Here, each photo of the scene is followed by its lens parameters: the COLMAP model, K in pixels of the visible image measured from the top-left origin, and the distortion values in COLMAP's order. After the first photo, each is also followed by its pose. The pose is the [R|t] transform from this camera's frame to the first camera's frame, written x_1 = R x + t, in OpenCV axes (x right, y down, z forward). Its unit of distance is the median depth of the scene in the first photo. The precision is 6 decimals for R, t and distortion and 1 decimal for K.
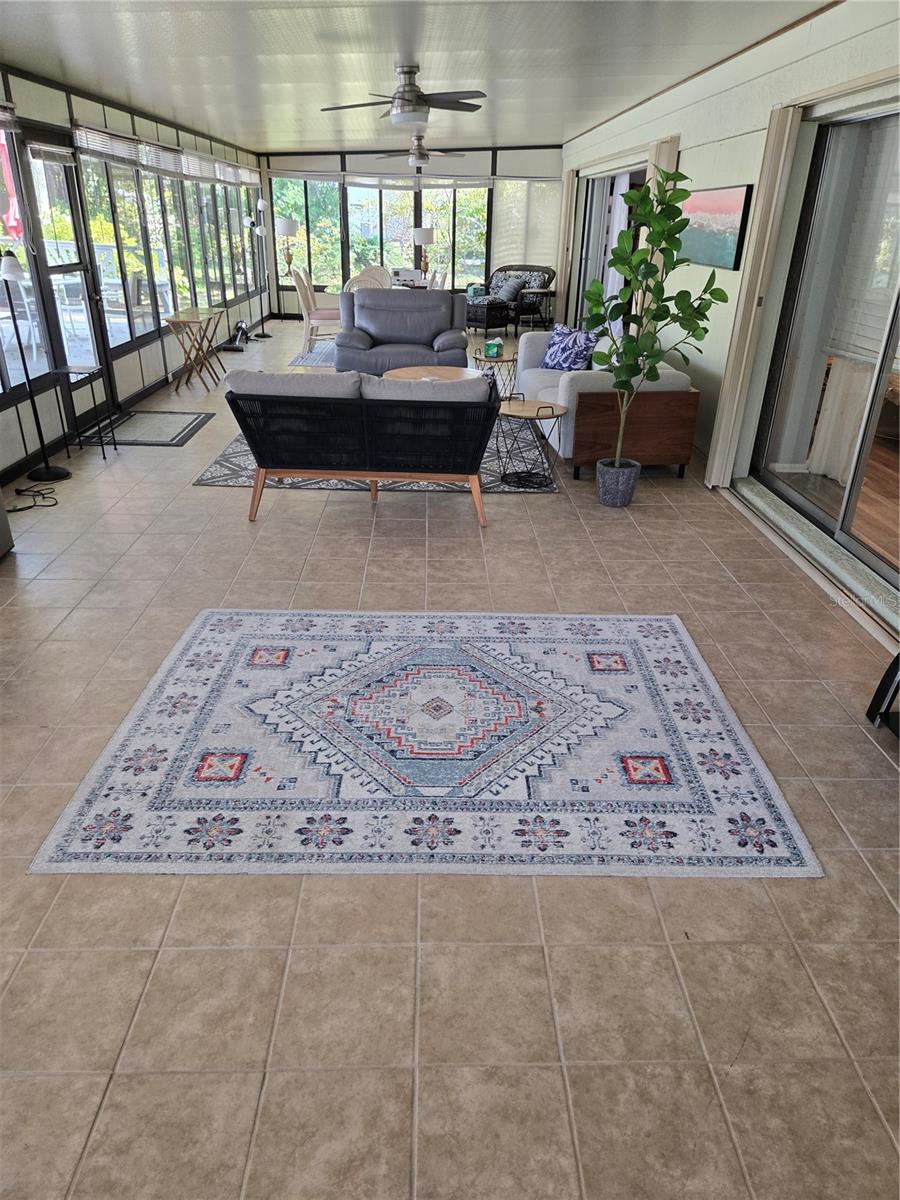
lens RADIAL K [[807.0, 0, 453.9], [0, 807.0, 602.8], [0, 0, 1]] dist [0.084387, -0.075591]
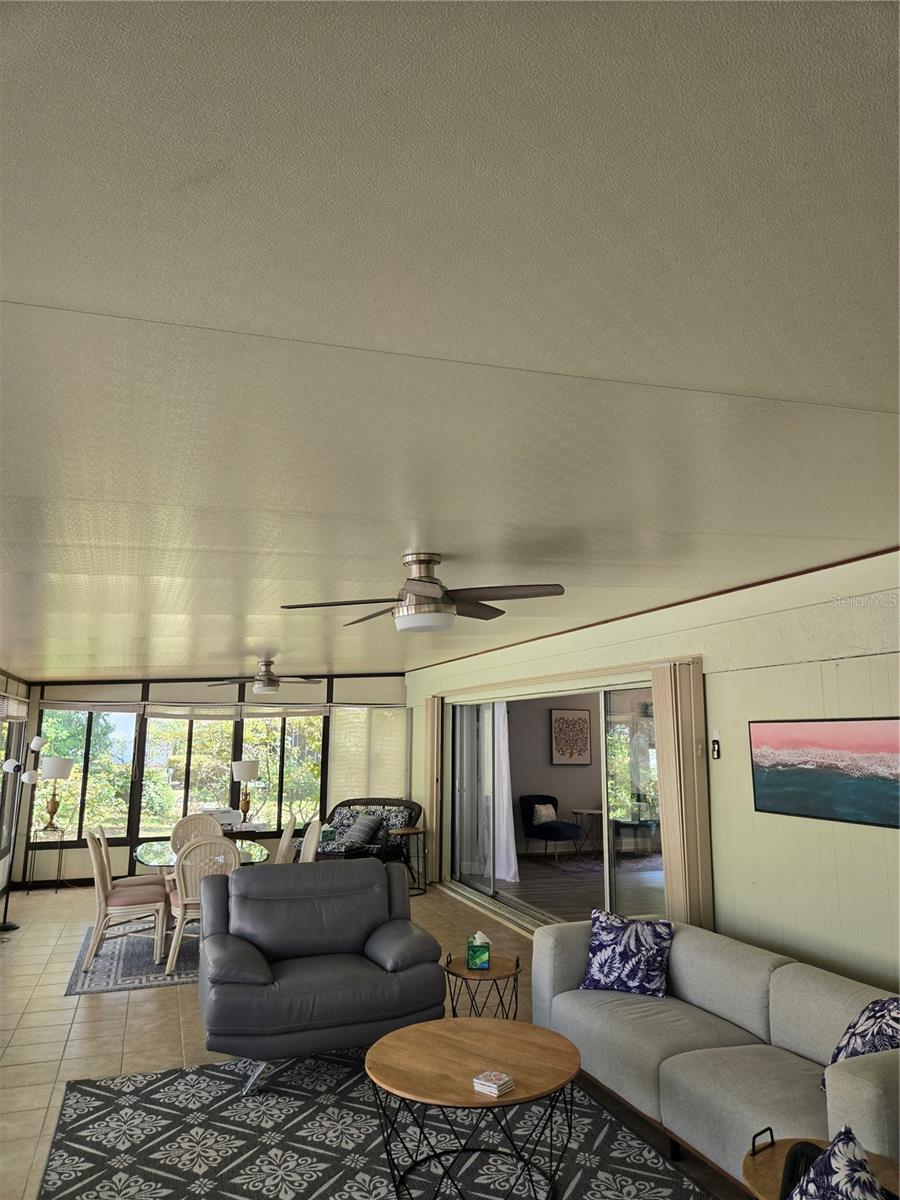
lens RADIAL K [[807.0, 0, 453.9], [0, 807.0, 602.8], [0, 0, 1]] dist [0.084387, -0.075591]
pose [[0.947532, 0.032568, 0.317998, -0.254527], [0.153444, 0.826353, -0.541845, -0.299457], [-0.280425, 0.562210, 0.777998, 0.573662]]
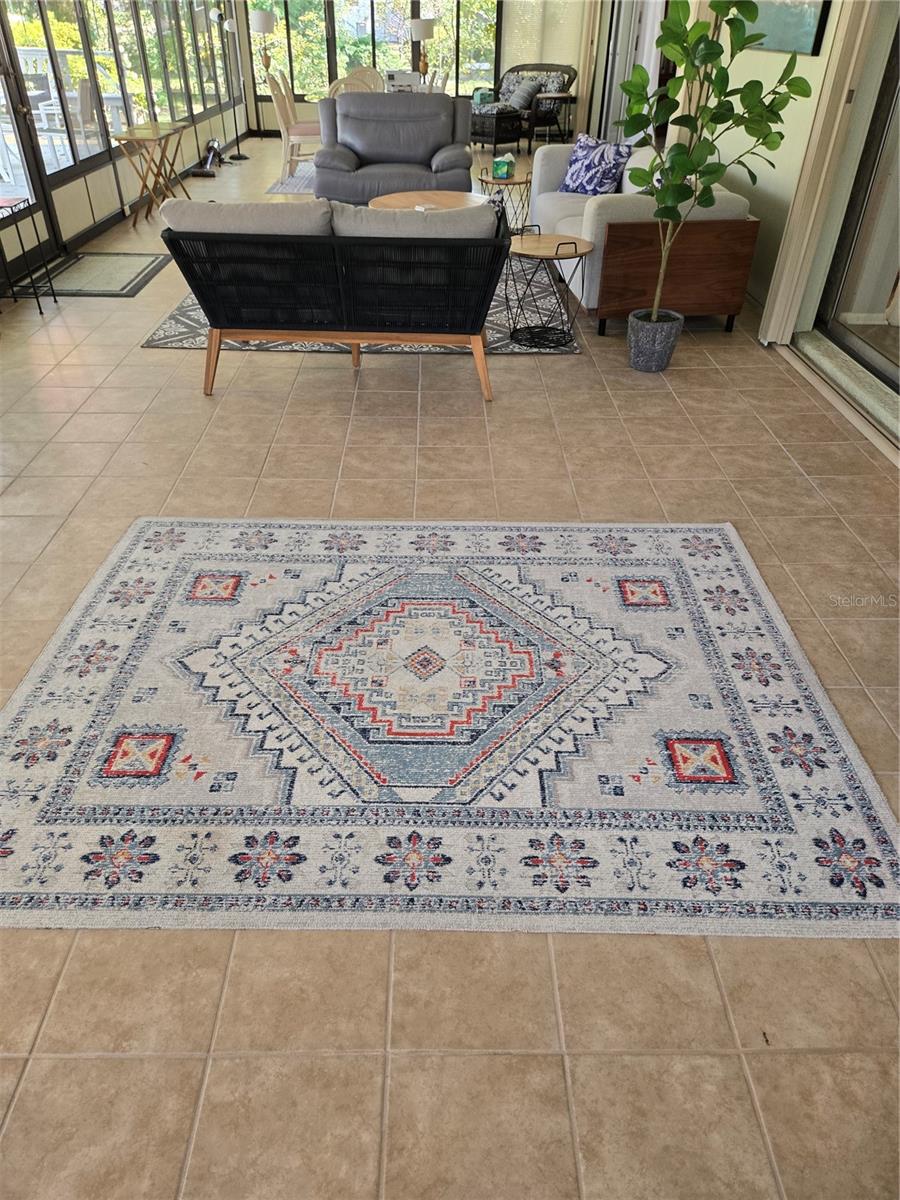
lens RADIAL K [[811.2, 0, 434.2], [0, 811.2, 595.7], [0, 0, 1]] dist [0.075189, -0.075028]
pose [[0.999526, 0.001548, -0.030732, 0.006708], [0.003749, 0.985165, 0.171567, -0.036388], [0.030541, -0.171601, 0.984693, 0.131724]]
